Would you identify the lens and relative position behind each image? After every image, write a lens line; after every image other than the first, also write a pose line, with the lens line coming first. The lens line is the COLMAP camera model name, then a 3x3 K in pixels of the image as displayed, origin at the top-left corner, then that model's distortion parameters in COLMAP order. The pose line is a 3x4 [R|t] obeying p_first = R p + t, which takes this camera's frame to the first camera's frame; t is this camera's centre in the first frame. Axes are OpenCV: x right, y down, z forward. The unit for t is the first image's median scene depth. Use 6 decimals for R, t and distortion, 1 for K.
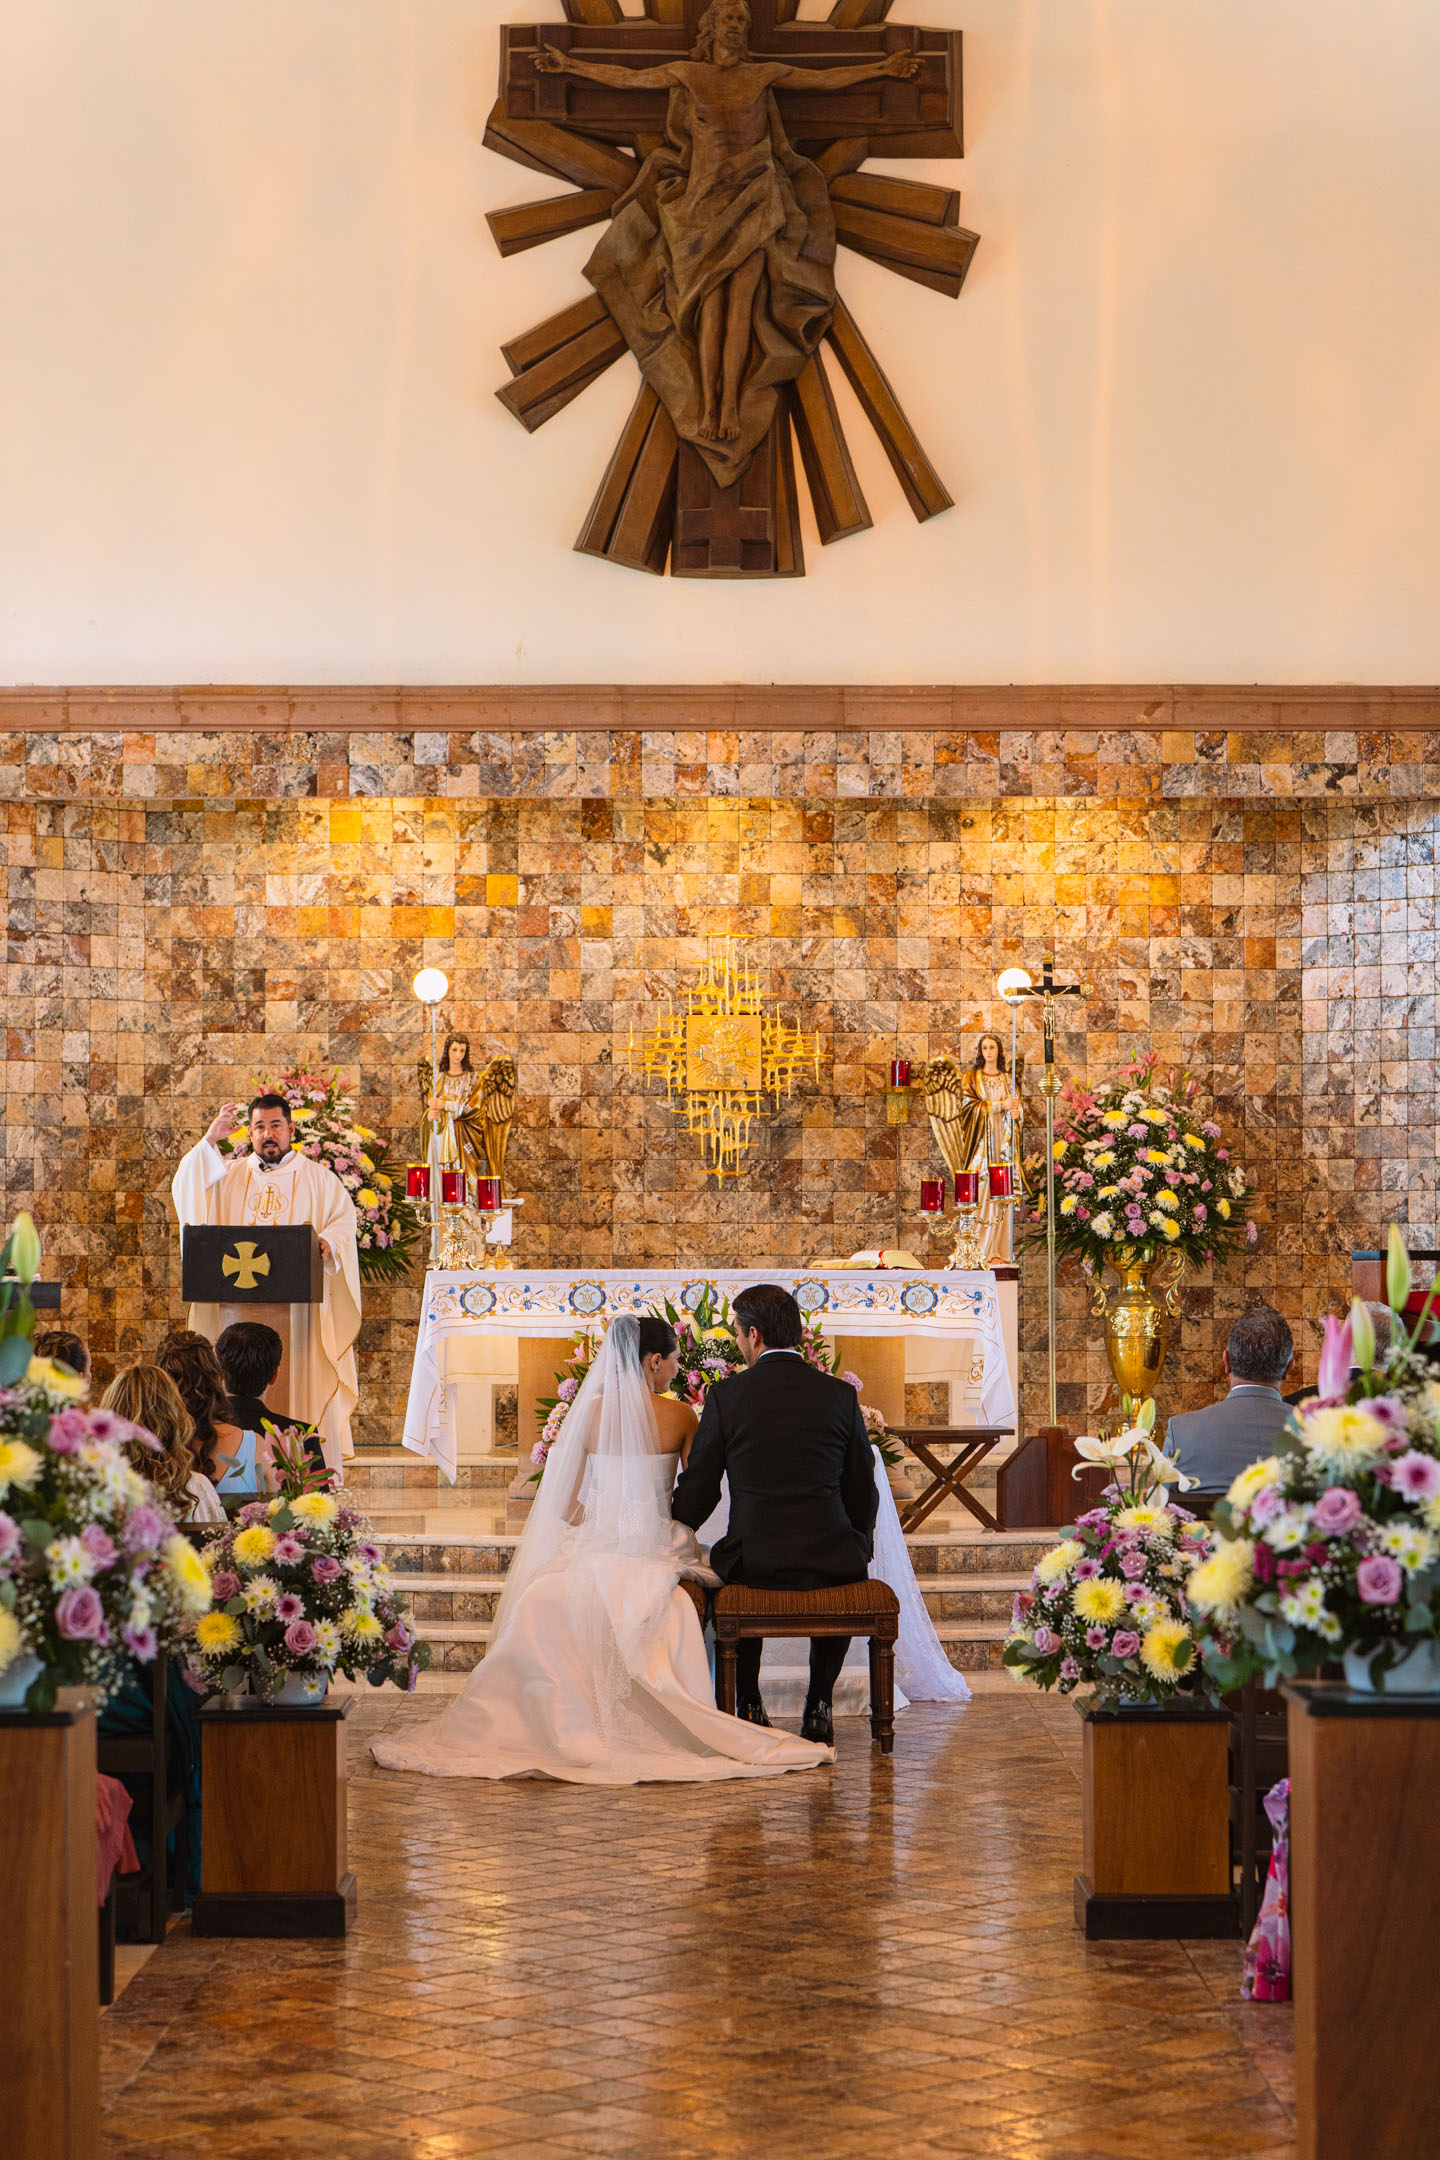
lens RADIAL K [[4200.9, 0, 681.1], [0, 4200.9, 1077.6], [0, 0, 1]] dist [0.040045, 0.135895]
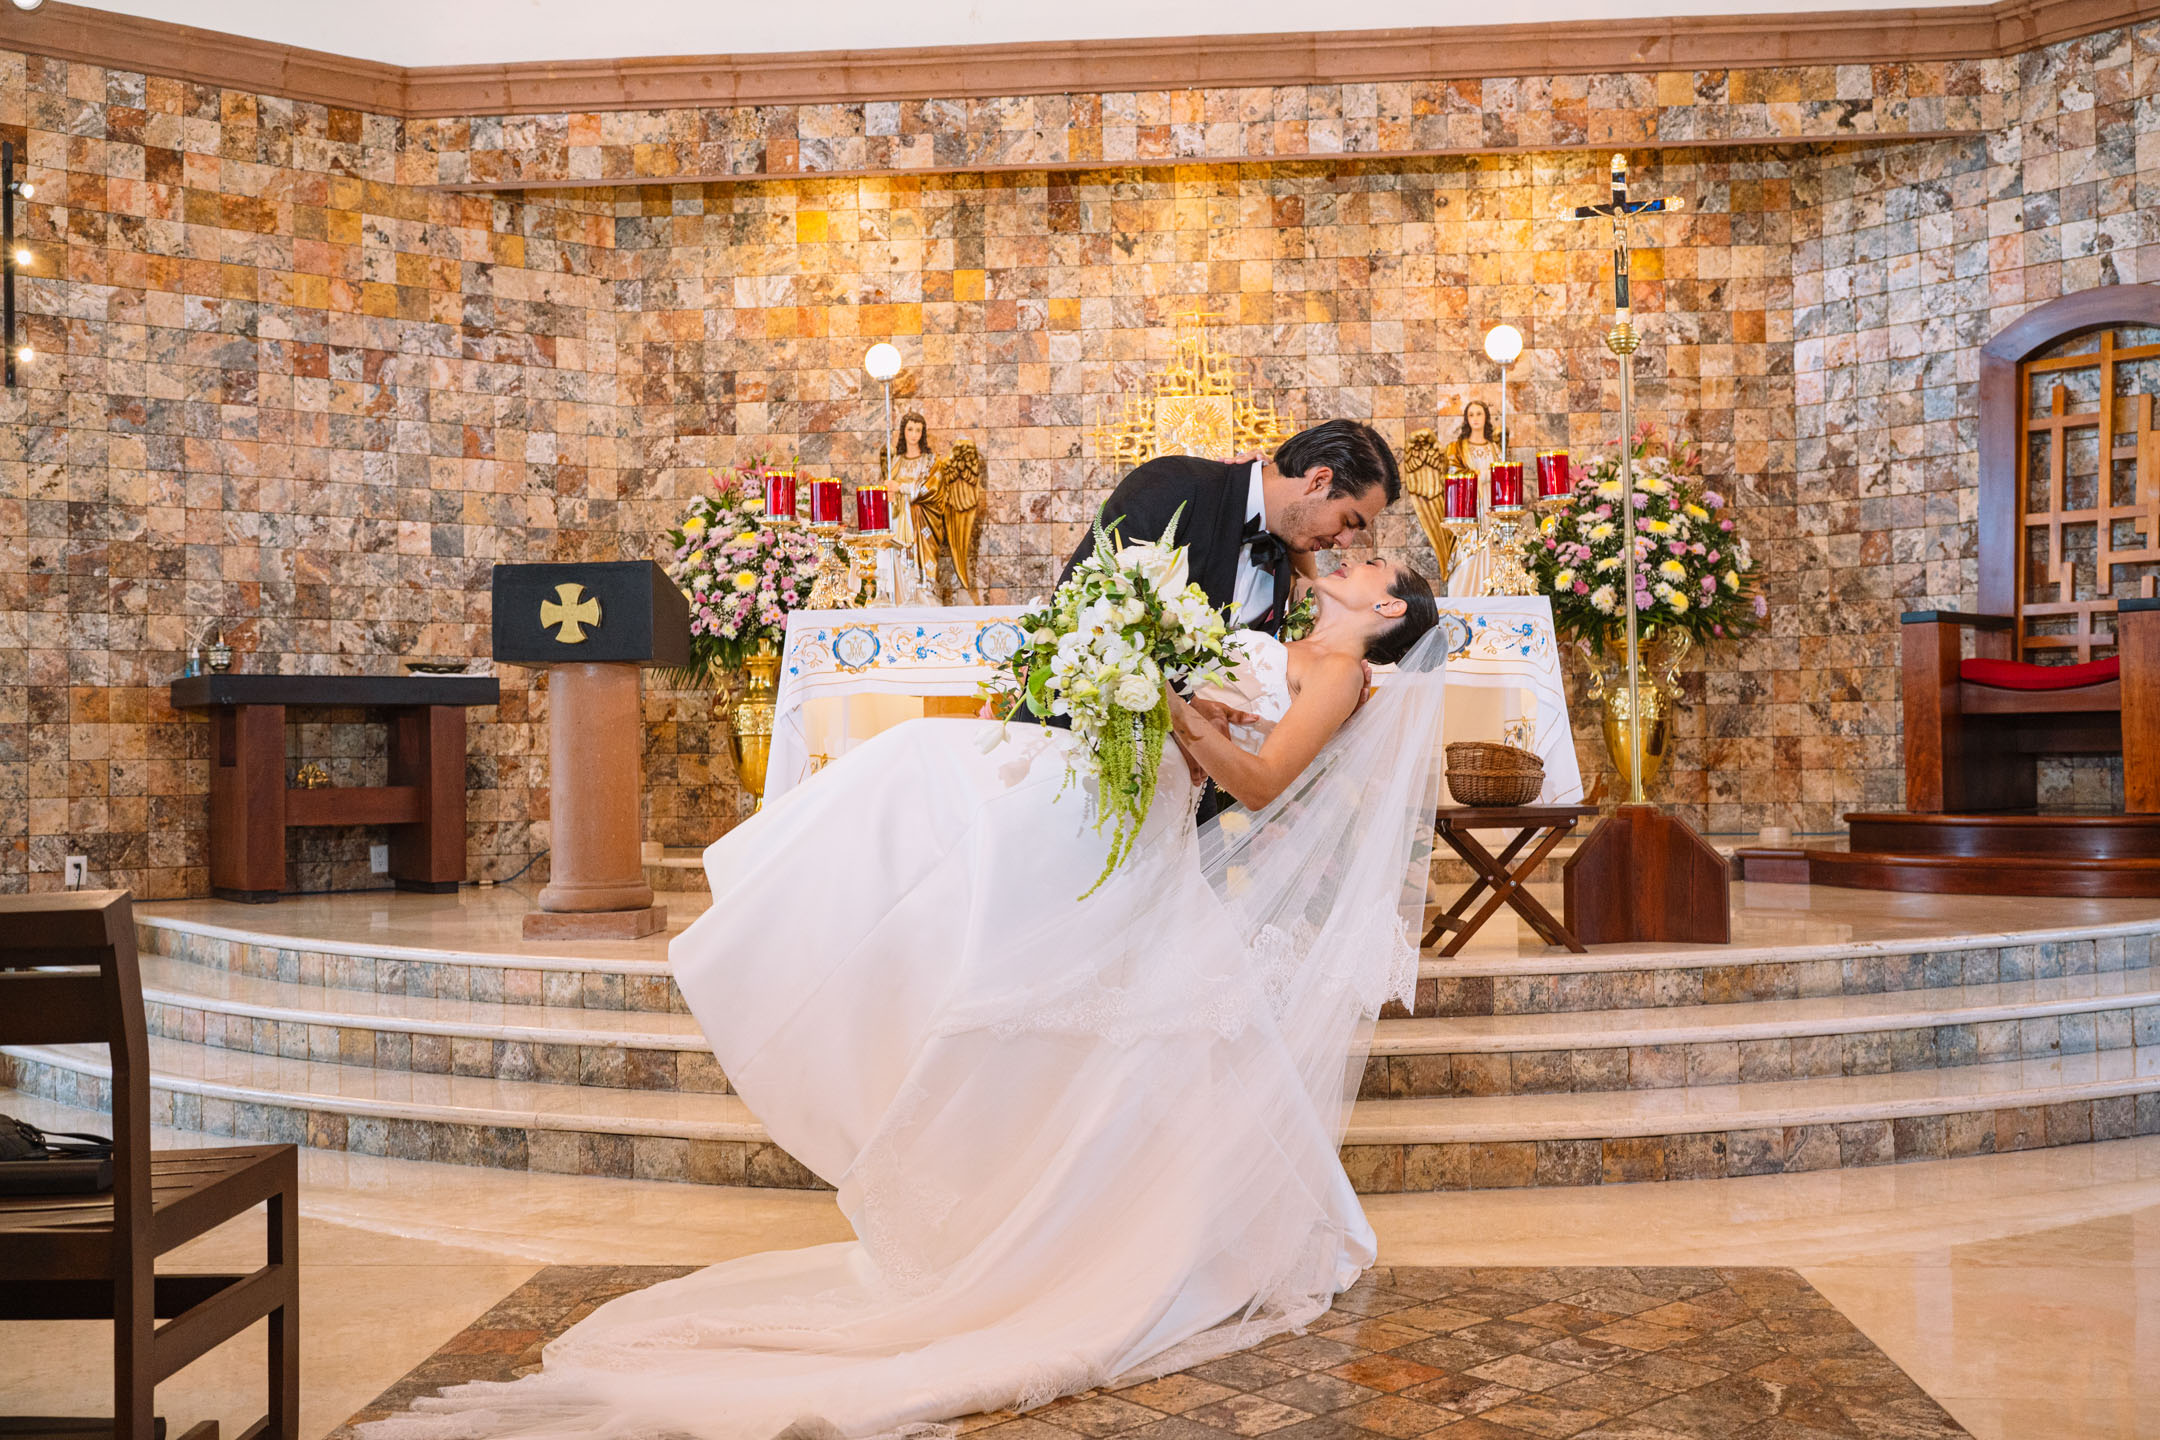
lens RADIAL K [[2074.2, 0, 1073.4], [0, 2074.2, 697.5], [0, 0, 1]] dist [-0.017576, 0.137117]
pose [[0.997872, -0.016065, -0.063196, 0.011597], [0.016916, 0.999773, 0.012940, 0.047879], [0.062974, -0.013981, 0.997917, 0.523319]]
